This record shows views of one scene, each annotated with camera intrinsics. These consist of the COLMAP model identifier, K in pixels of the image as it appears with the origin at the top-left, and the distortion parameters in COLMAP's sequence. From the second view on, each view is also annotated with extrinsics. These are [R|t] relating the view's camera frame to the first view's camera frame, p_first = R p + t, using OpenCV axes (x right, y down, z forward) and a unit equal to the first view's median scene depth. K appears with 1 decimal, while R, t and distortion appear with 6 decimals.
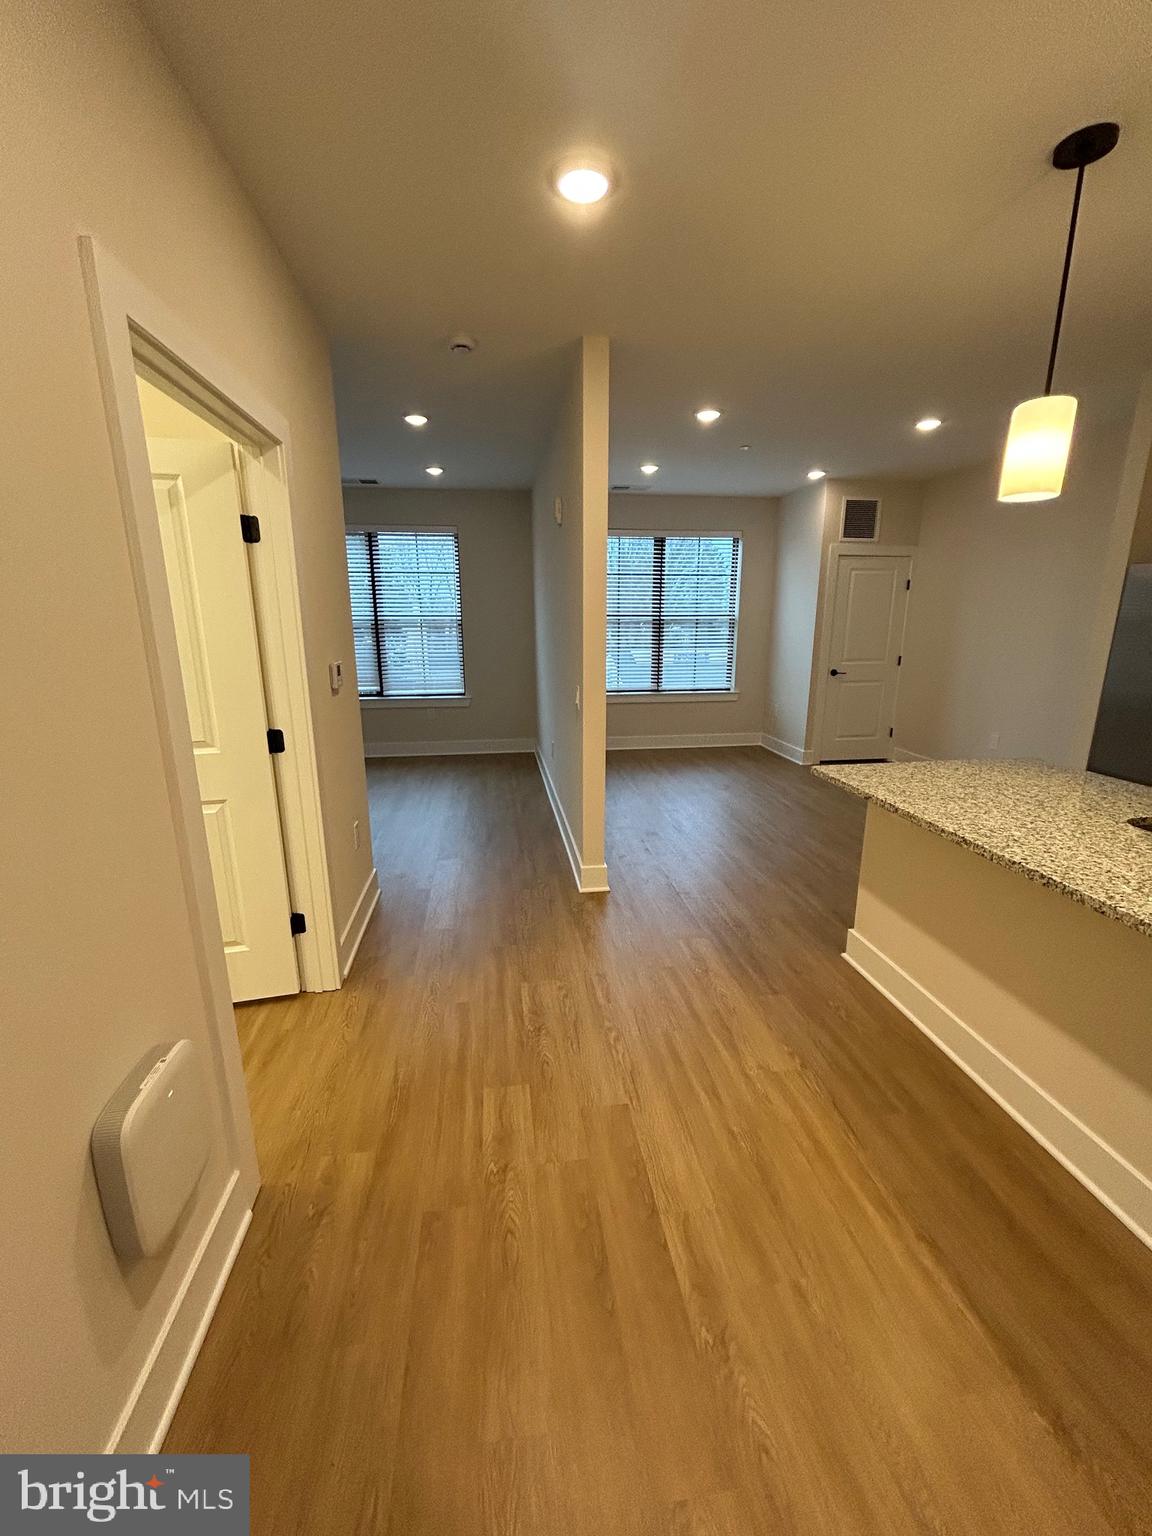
lens RADIAL K [[619.6, 0, 578.0], [0, 619.6, 770.1], [0, 0, 1]] dist [-0.005366, 0.000355]
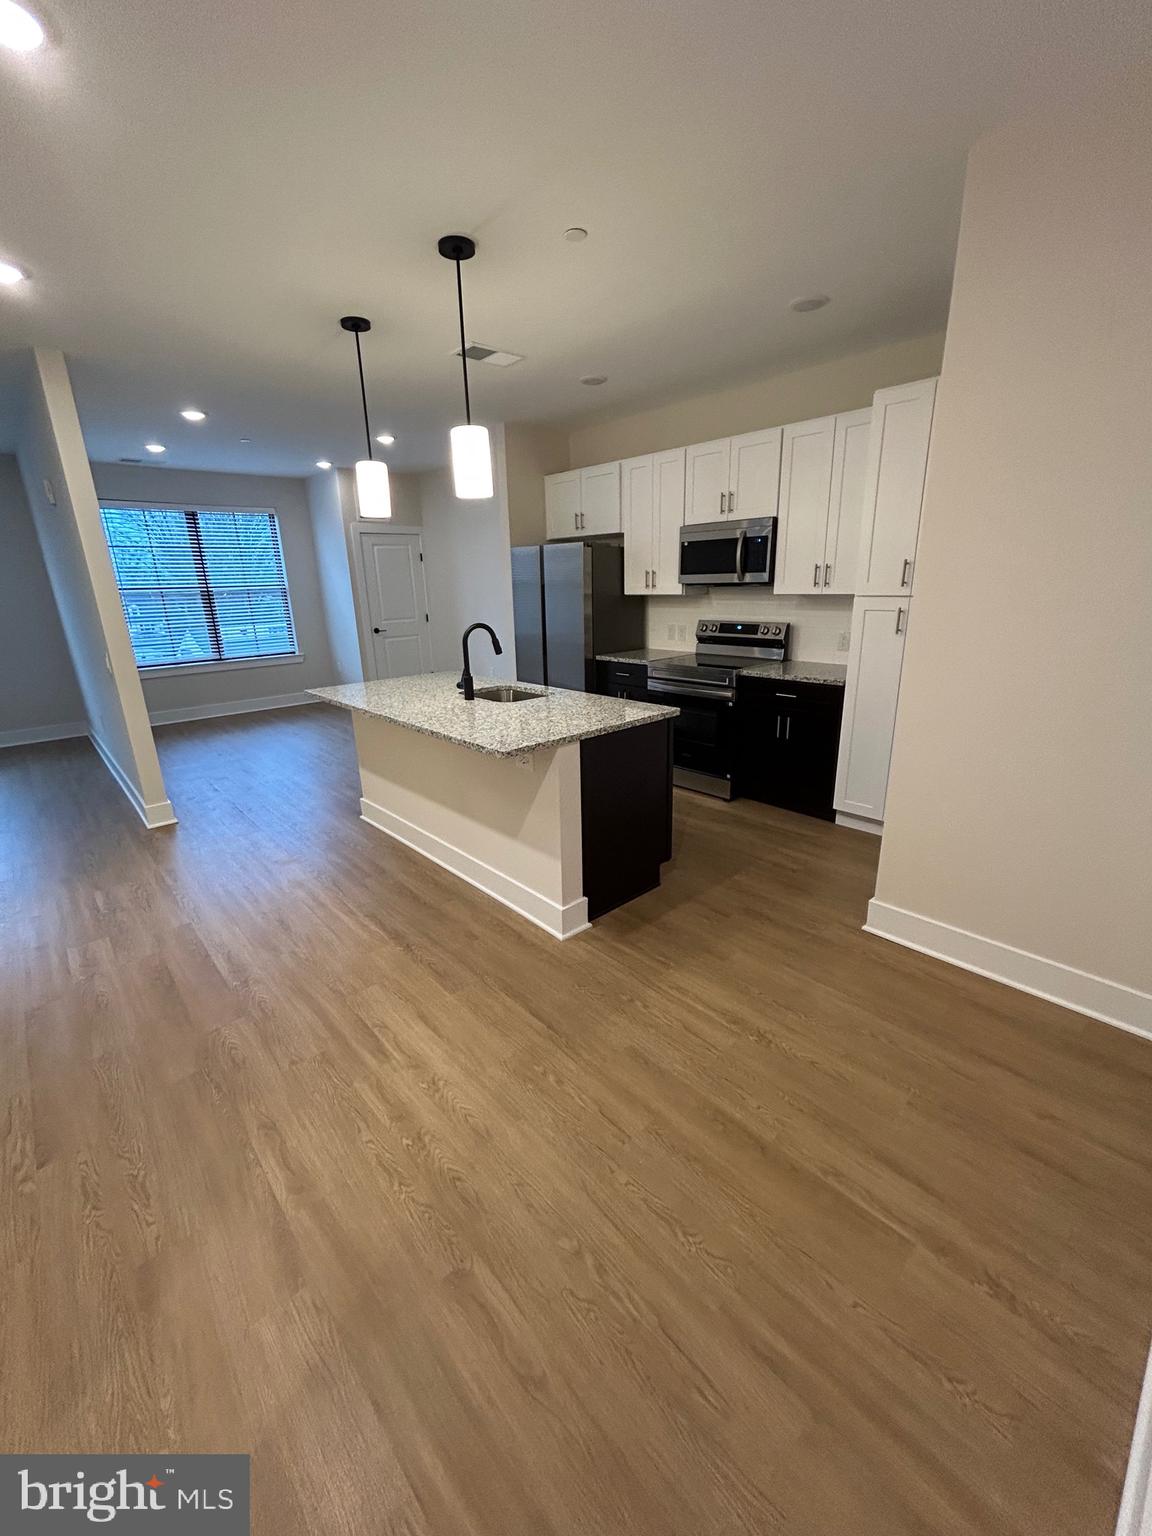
lens RADIAL K [[623.7, 0, 573.5], [0, 623.7, 766.9], [0, 0, 1]] dist [-0.000429, 0.002979]
pose [[0.828864, -0.180558, 0.529512, 0.086048], [0.157520, 0.983515, 0.088797, 0.135520], [-0.536817, 0.009809, 0.843642, -0.561486]]
